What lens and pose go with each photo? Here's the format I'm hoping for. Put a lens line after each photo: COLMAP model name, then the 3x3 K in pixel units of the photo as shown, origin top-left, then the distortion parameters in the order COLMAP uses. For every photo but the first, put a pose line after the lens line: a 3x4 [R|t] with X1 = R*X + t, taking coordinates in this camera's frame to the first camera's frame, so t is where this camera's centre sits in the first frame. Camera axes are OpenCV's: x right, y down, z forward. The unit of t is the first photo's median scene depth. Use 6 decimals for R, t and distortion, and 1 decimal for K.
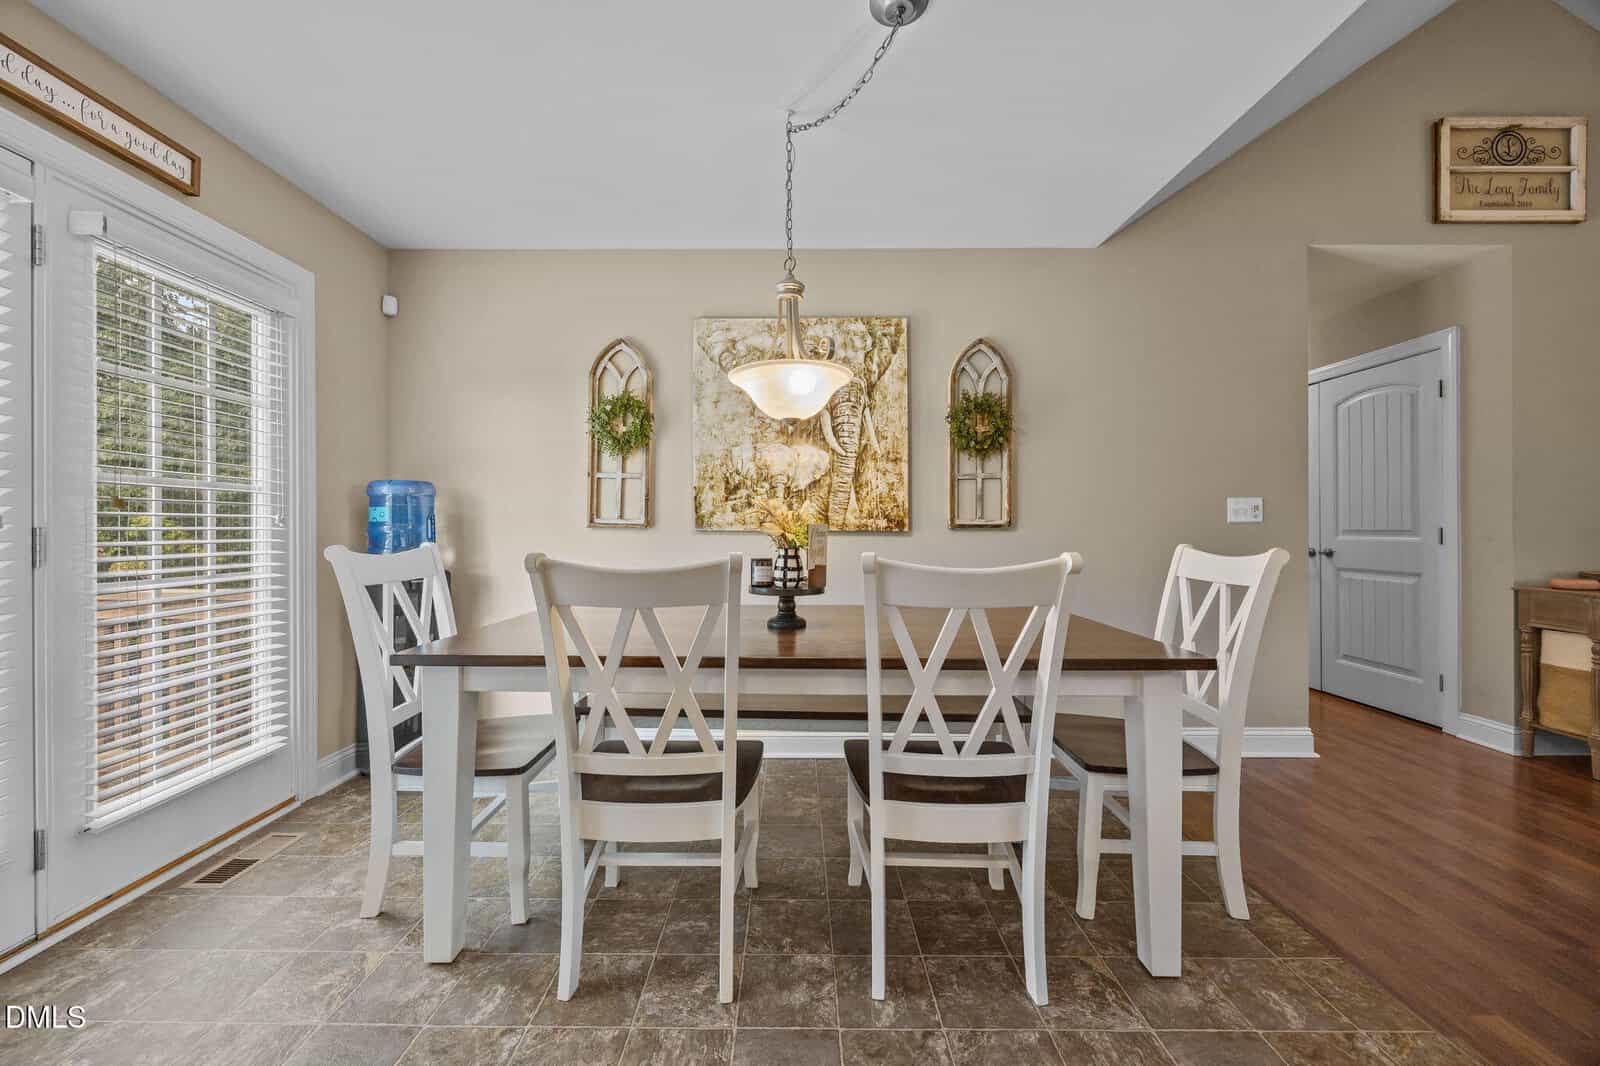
lens RADIAL K [[609.1, 0, 794.0], [0, 609.1, 530.0], [0, 0, 1]] dist [-0.004880, 0.000396]
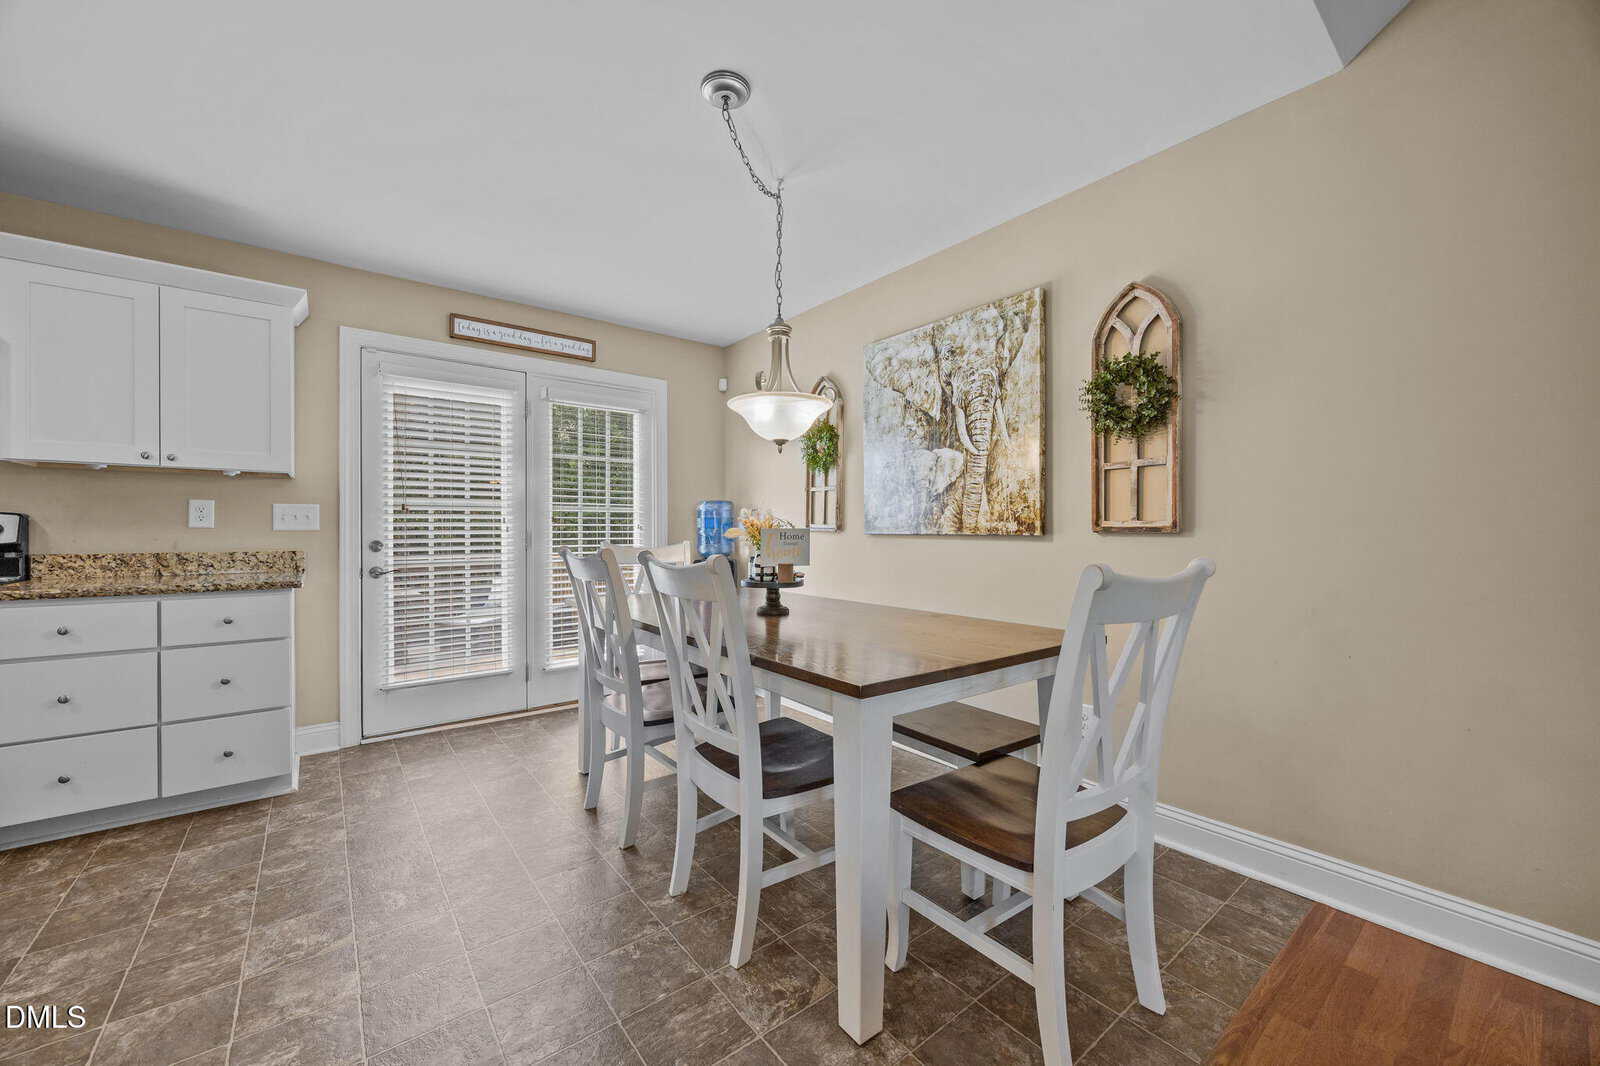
lens RADIAL K [[609.1, 0, 788.5], [0, 609.1, 533.3], [0, 0, 1]] dist [-0.004880, 0.000396]
pose [[0.617405, 0.003611, -0.786637, 0.642912], [-0.001834, 0.999993, 0.003150, -0.003248], [0.786643, -0.000502, 0.617408, 0.192052]]
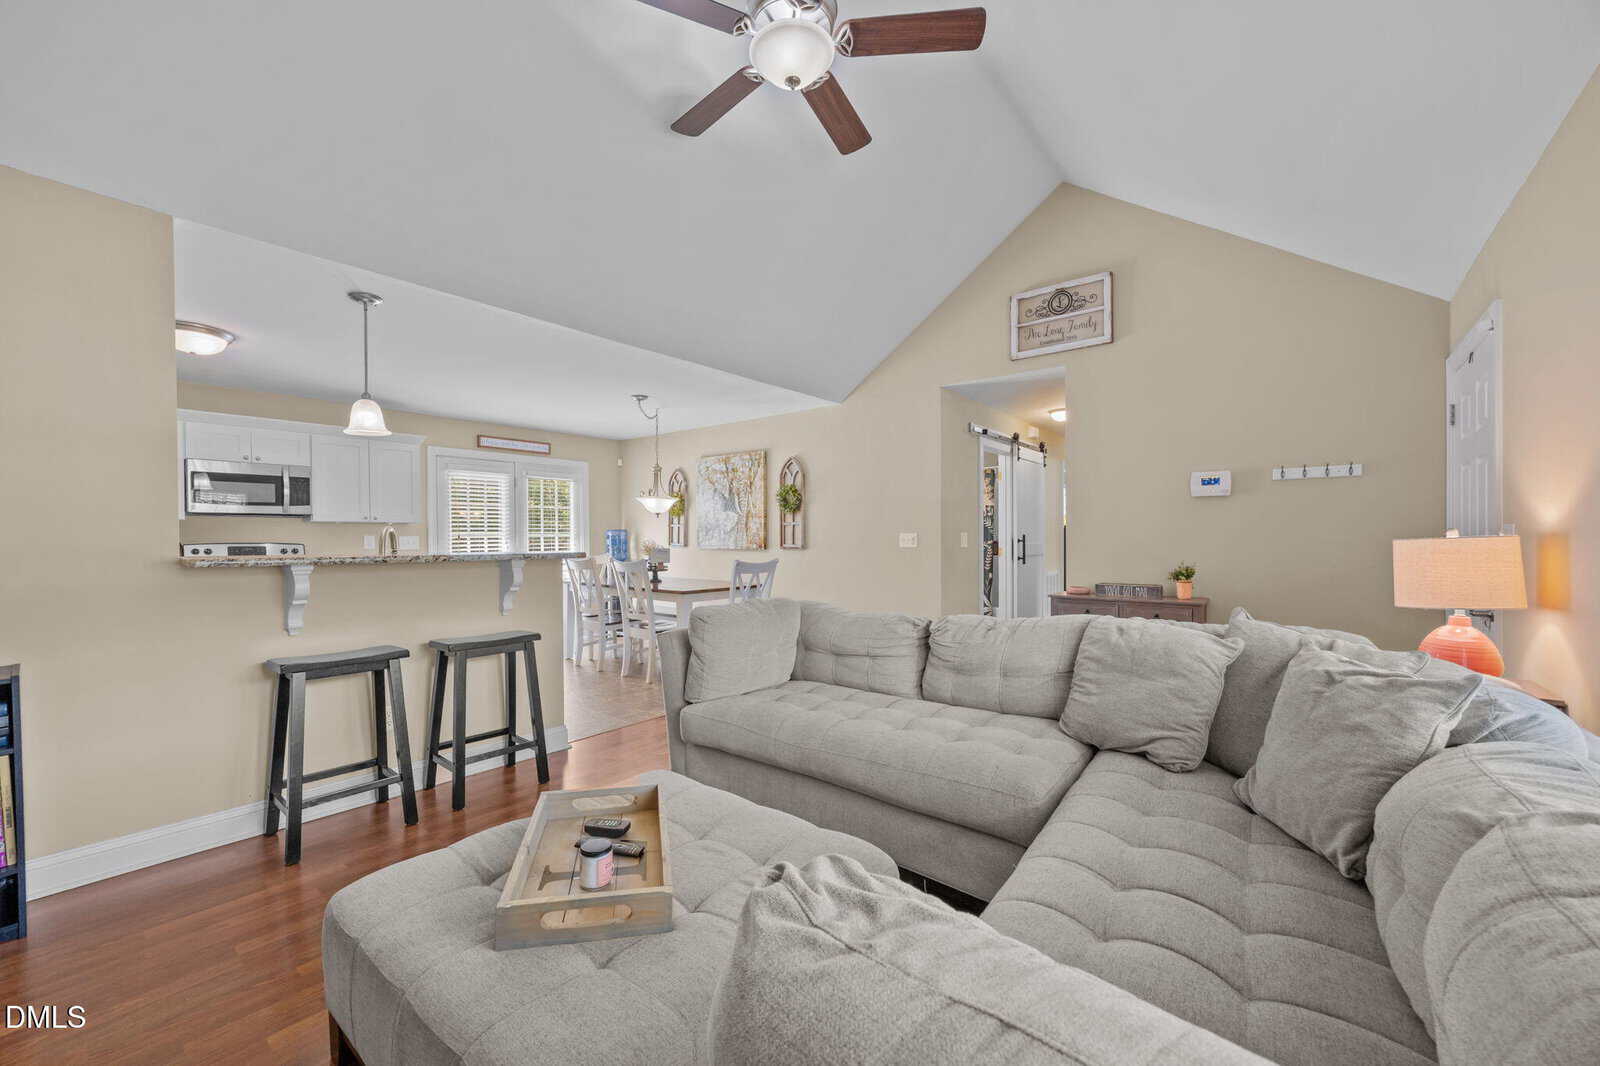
lens RADIAL K [[609.1, 0, 791.2], [0, 609.1, 546.8], [0, 0, 1]] dist [-0.004880, 0.000396]
pose [[0.779190, 0.009299, -0.626719, 1.617122], [0.001559, 0.999858, 0.016774, -0.045267], [0.626786, -0.014047, 0.779065, -0.620364]]
